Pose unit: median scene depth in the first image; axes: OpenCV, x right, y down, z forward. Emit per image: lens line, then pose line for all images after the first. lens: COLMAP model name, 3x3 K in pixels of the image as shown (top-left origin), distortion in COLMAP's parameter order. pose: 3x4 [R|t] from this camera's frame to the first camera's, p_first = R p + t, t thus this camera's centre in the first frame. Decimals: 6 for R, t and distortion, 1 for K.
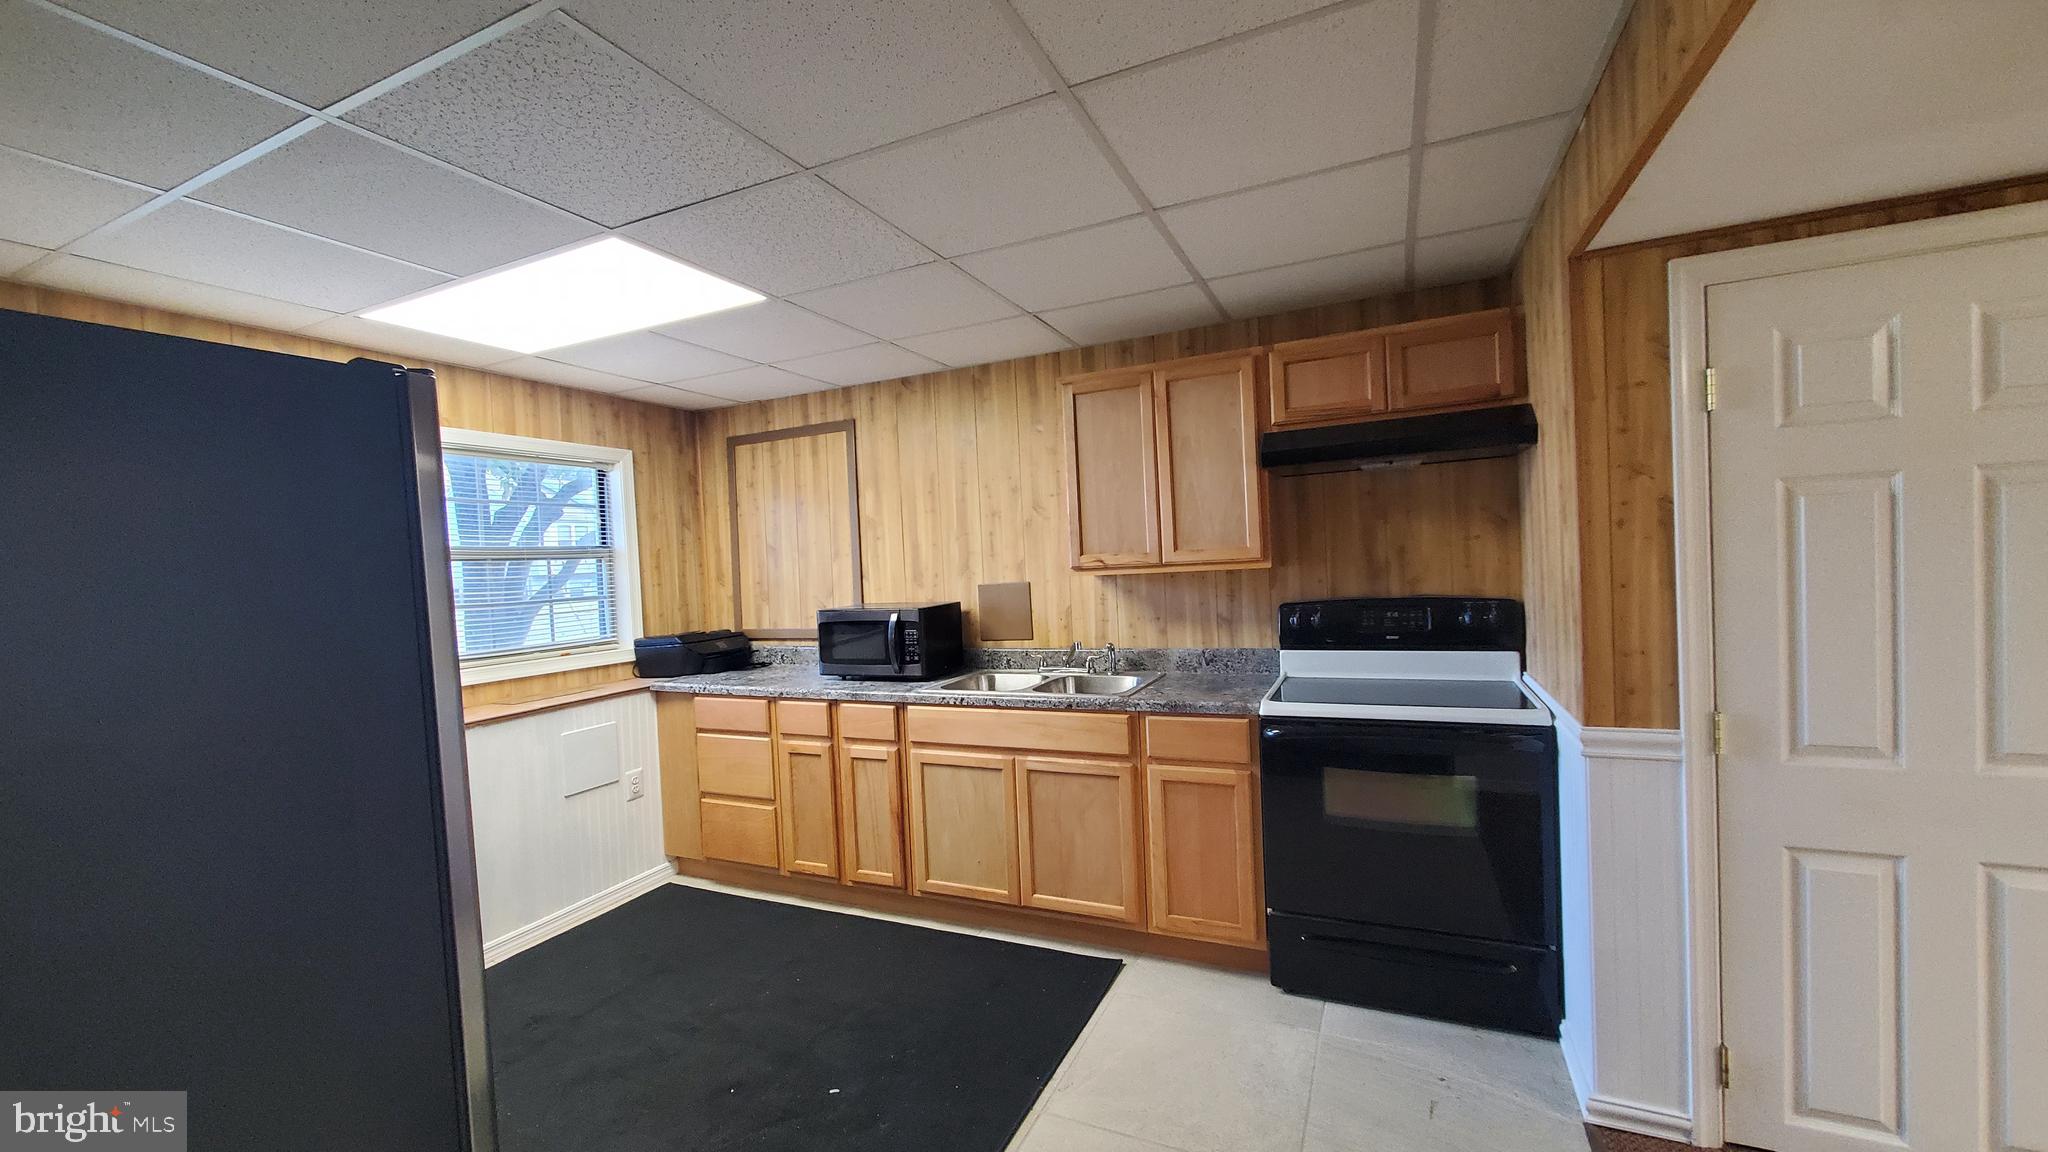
lens RADIAL K [[814.3, 0, 1014.4], [0, 814.3, 580.8], [0, 0, 1]] dist [-0.000092, -0.000585]
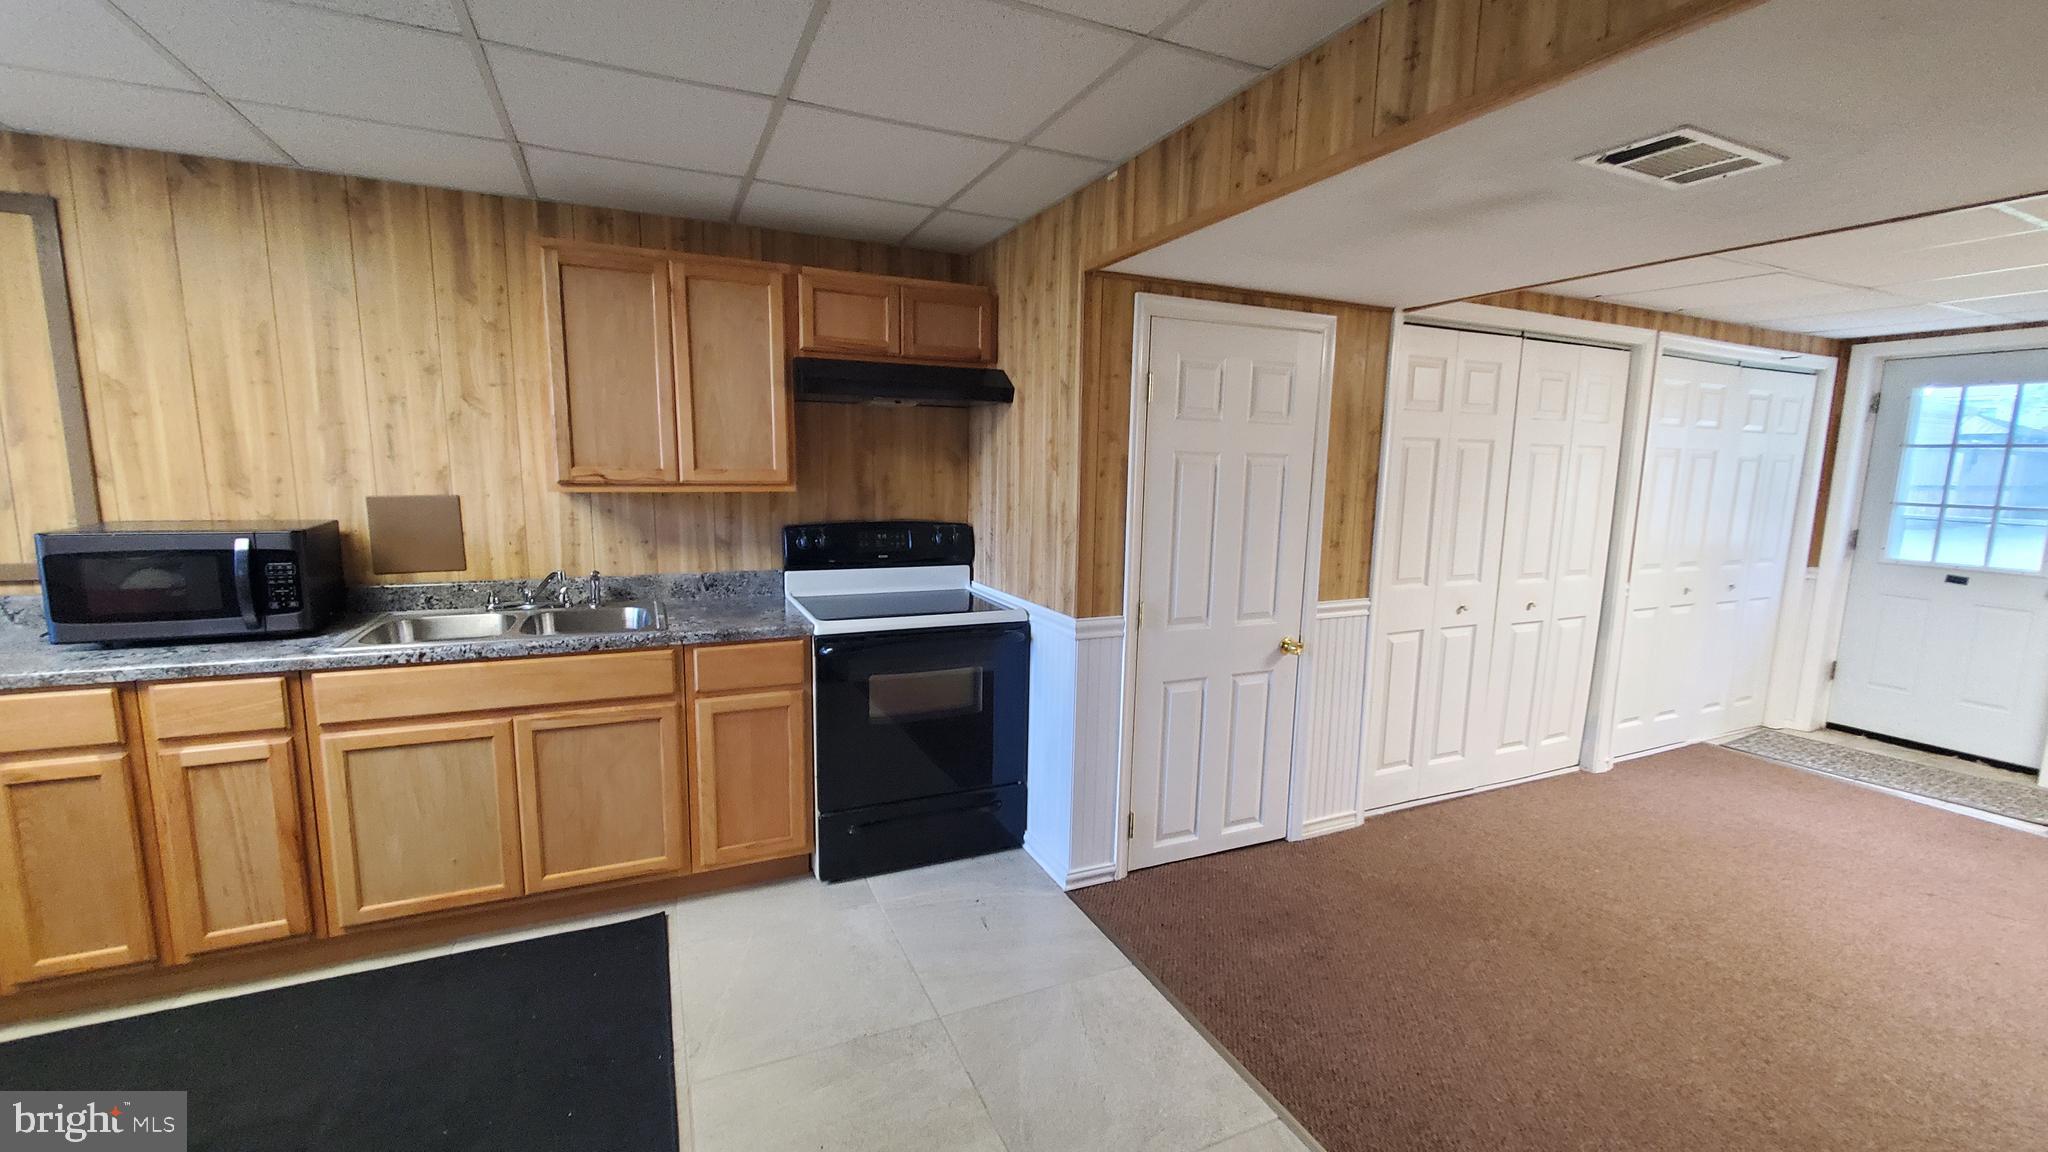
lens RADIAL K [[814.3, 0, 1014.4], [0, 814.3, 580.8], [0, 0, 1]] dist [-0.000092, -0.000585]
pose [[0.645629, -0.048458, 0.762112, -0.274289], [-0.032879, 0.995295, 0.091138, -0.006443], [-0.762943, -0.083899, 0.640998, 0.122036]]
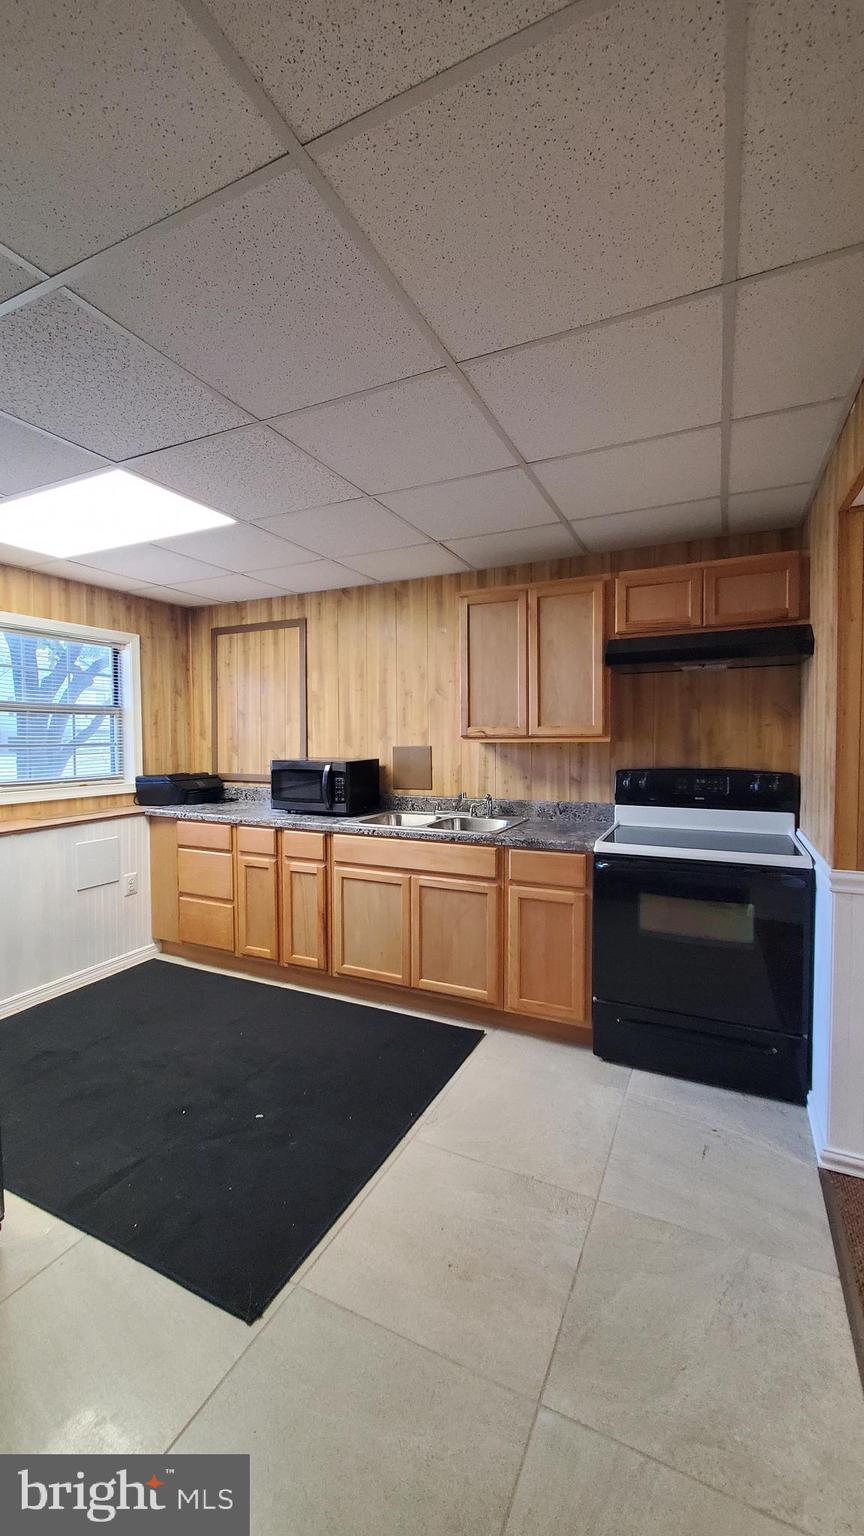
lens RADIAL K [[610.7, 0, 428.2], [0, 610.7, 757.8], [0, 0, 1]] dist [-0.000092, -0.000585]
pose [[0.998976, 0.043810, -0.011315, 0.030680], [-0.043654, 0.998953, 0.013666, 0.008669], [0.011902, -0.013158, 0.999843, 0.004104]]
